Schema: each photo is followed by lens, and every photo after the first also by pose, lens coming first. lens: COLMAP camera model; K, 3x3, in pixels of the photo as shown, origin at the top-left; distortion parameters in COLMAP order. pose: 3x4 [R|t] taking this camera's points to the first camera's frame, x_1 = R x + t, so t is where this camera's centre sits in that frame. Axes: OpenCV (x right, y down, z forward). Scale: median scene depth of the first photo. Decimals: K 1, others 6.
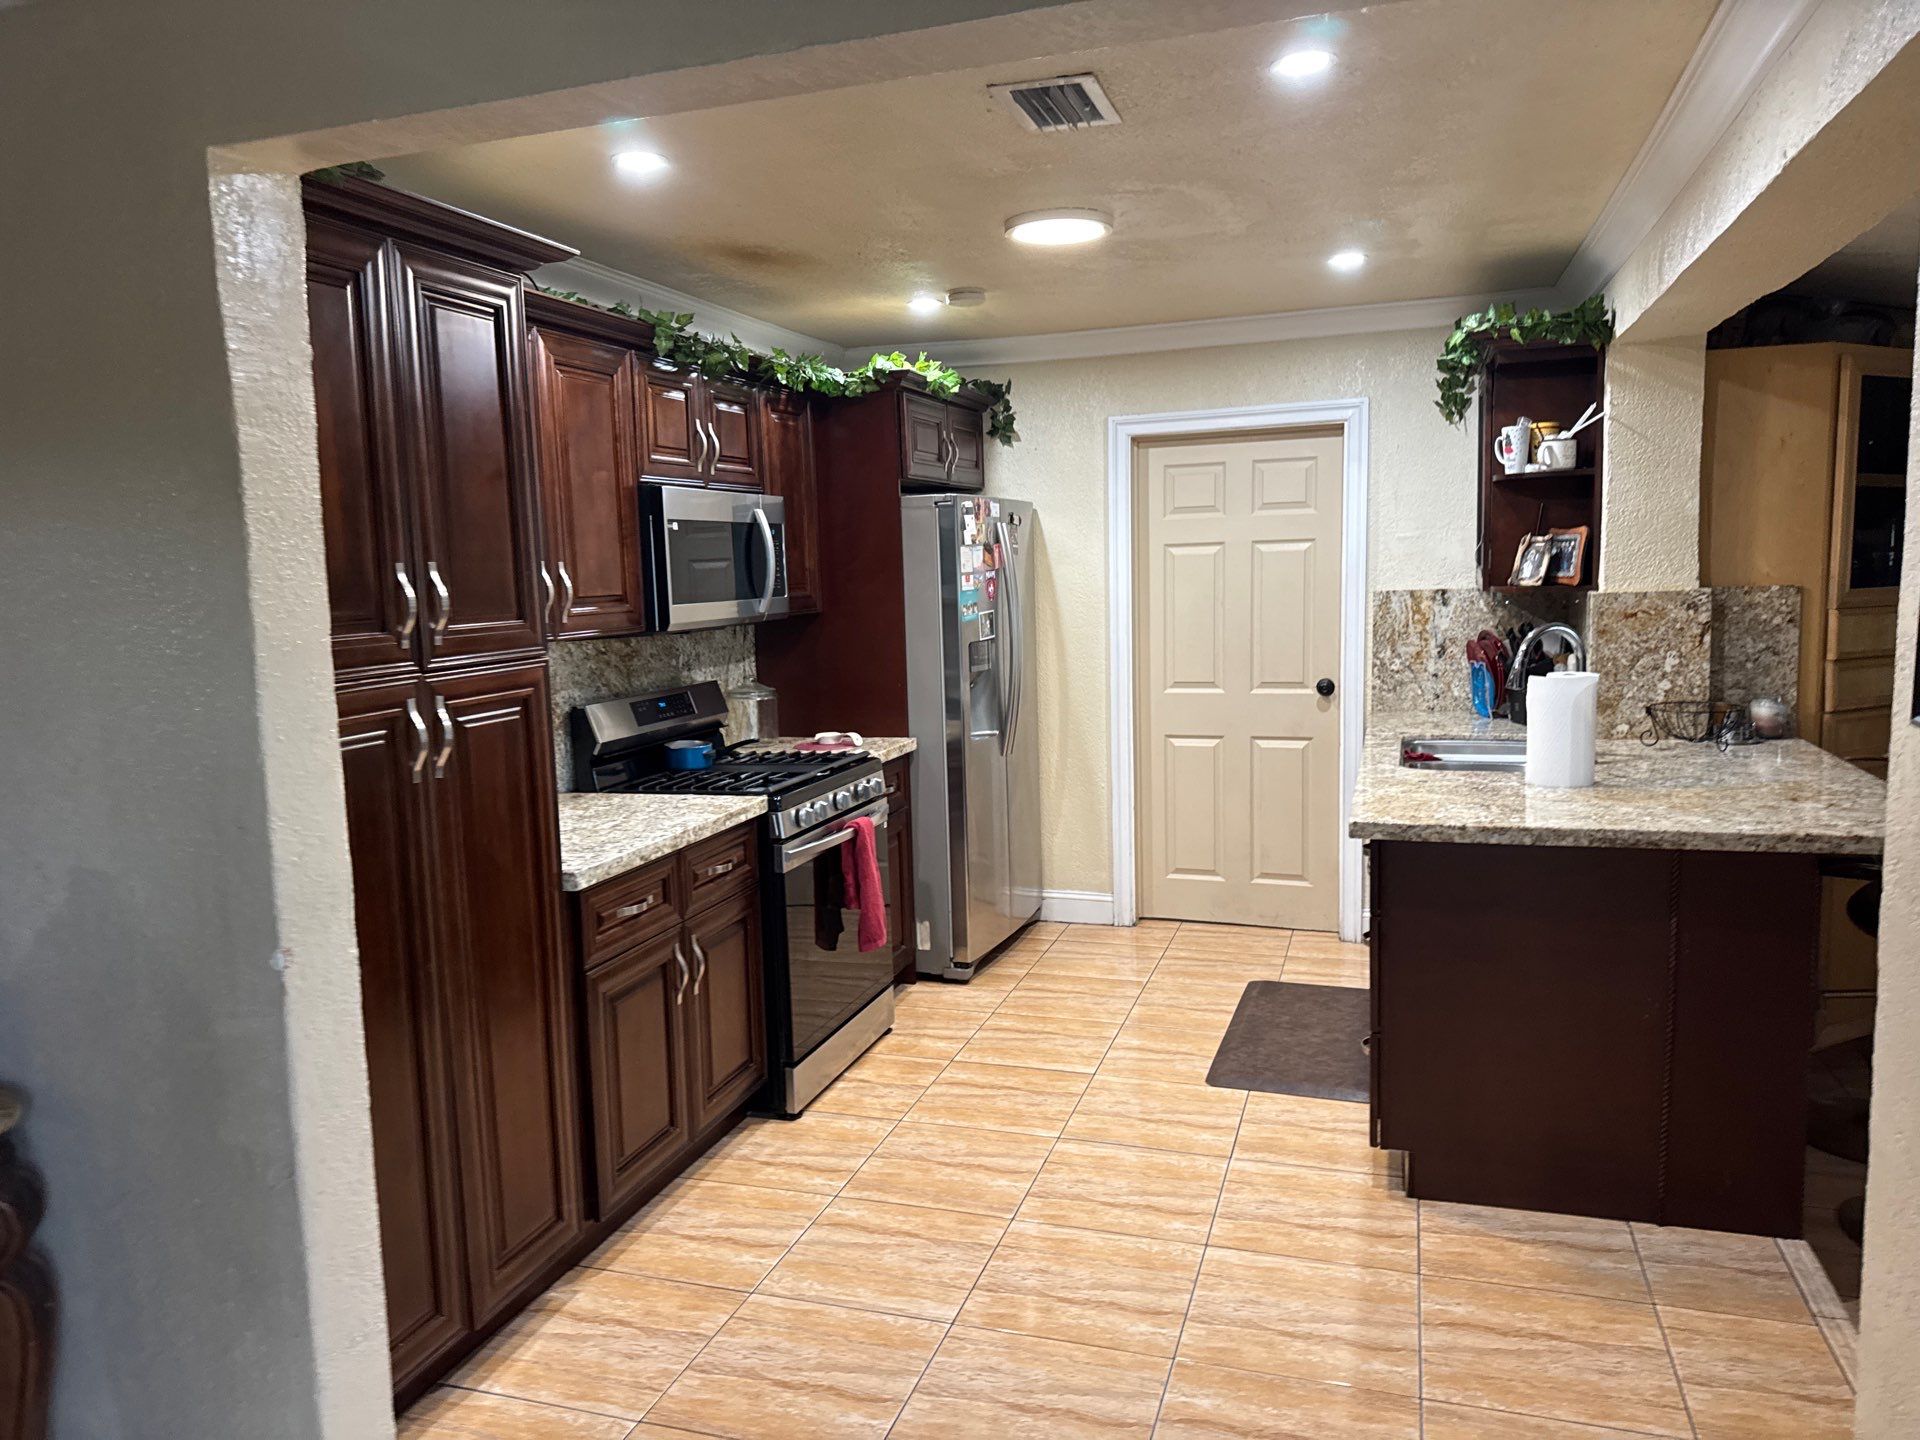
lens RADIAL K [[1341.9, 0, 958.0], [0, 1341.9, 723.2], [0, 0, 1]] dist [0.001207, -0.009186]
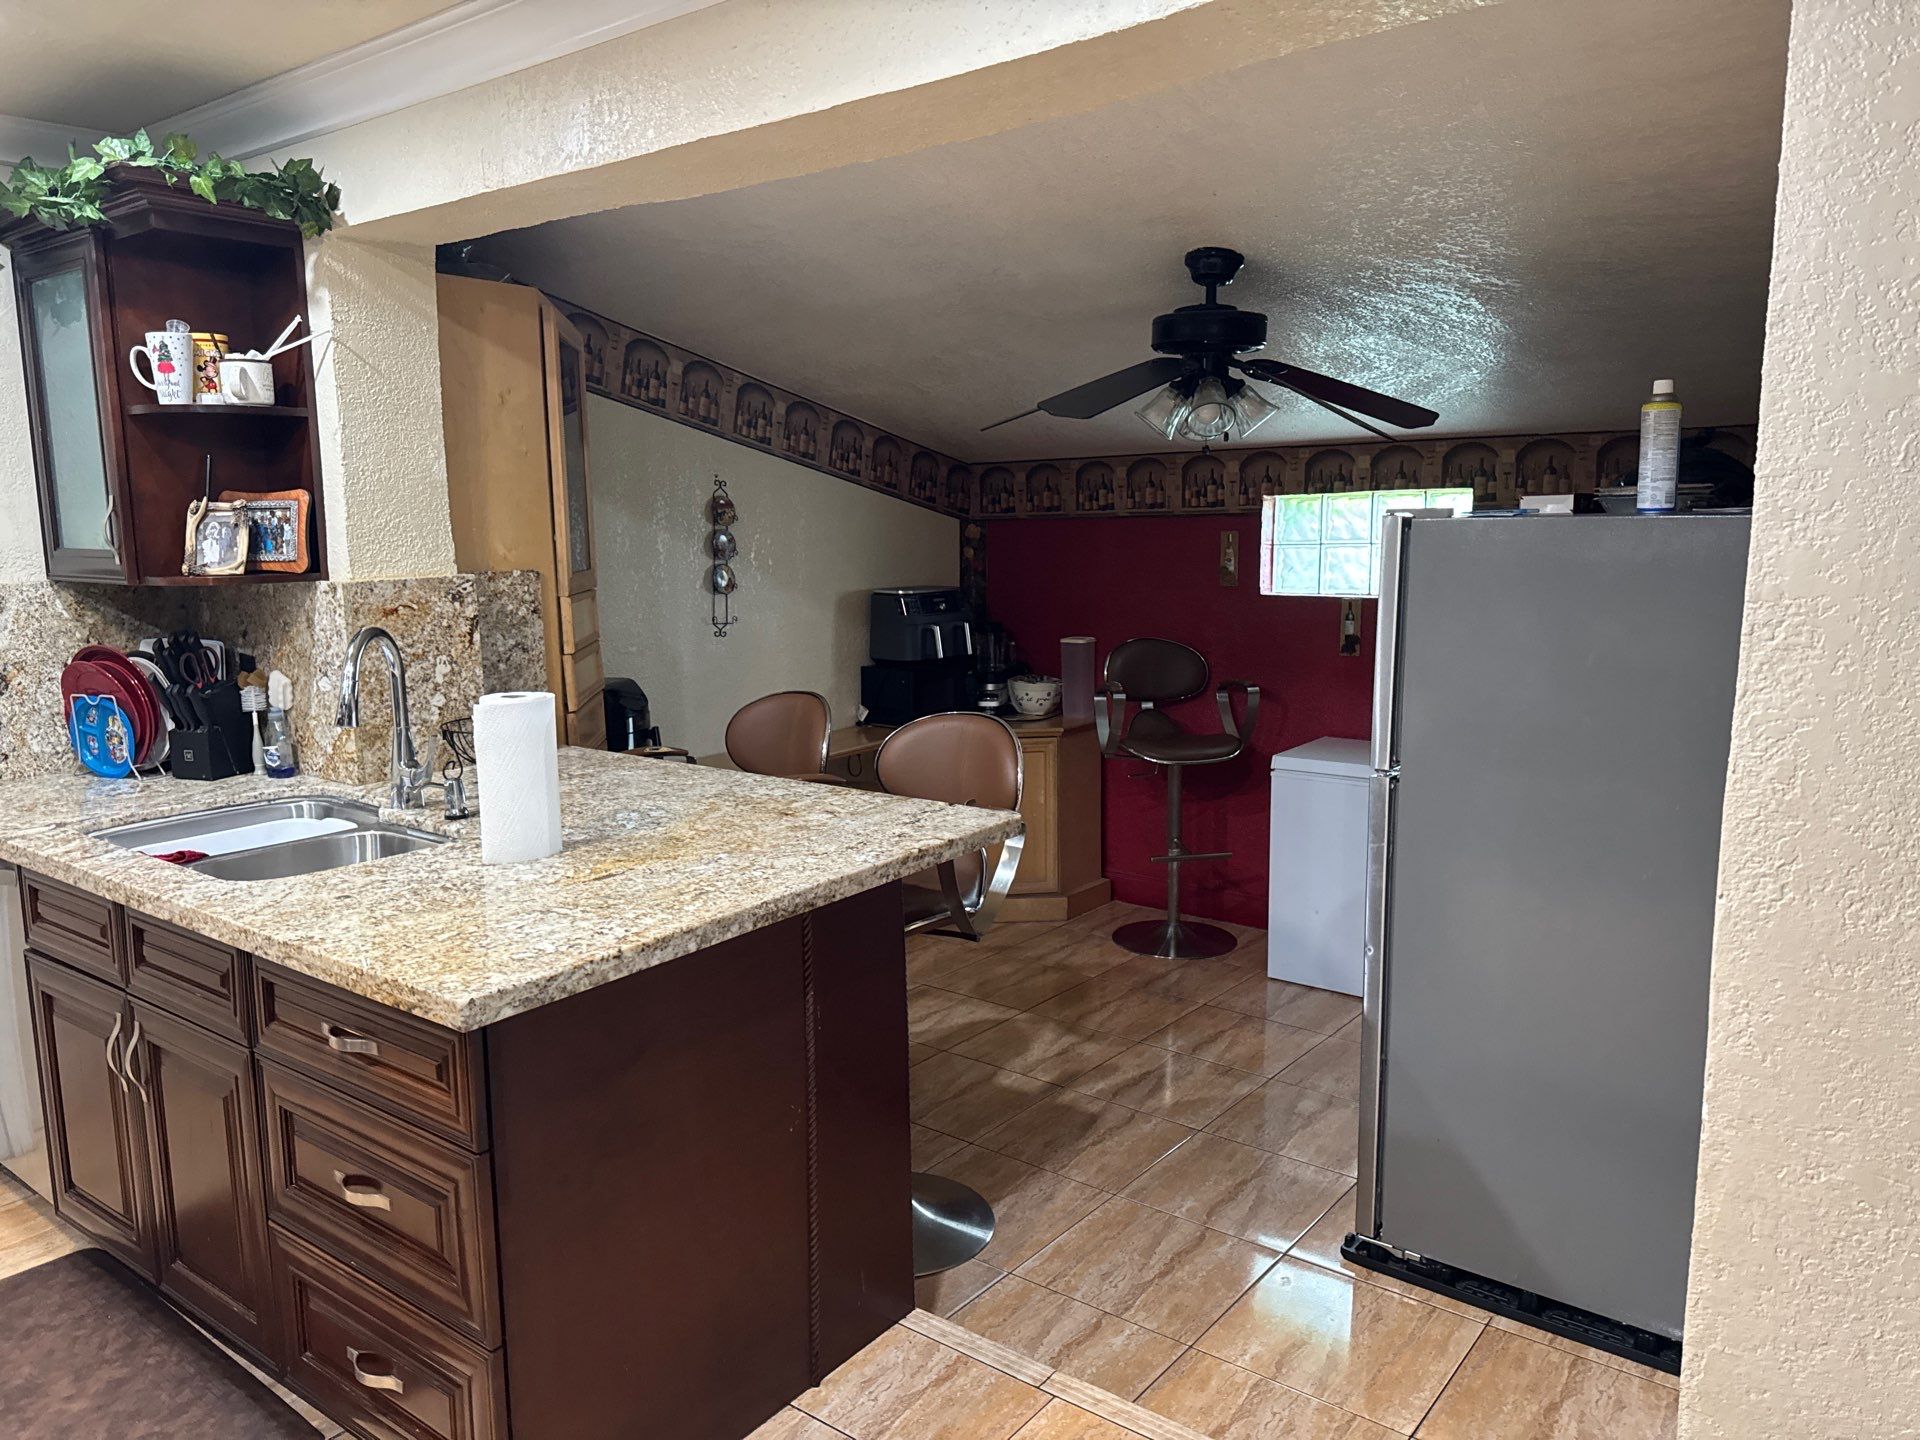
lens RADIAL K [[1341.9, 0, 963.6], [0, 1341.9, 707.8], [0, 0, 1]] dist [0.001207, -0.009186]
pose [[0.316079, -0.103886, 0.943028, -0.104811], [0.116224, 0.990740, 0.070186, -0.043205], [-0.941587, 0.087418, 0.325226, 0.466185]]
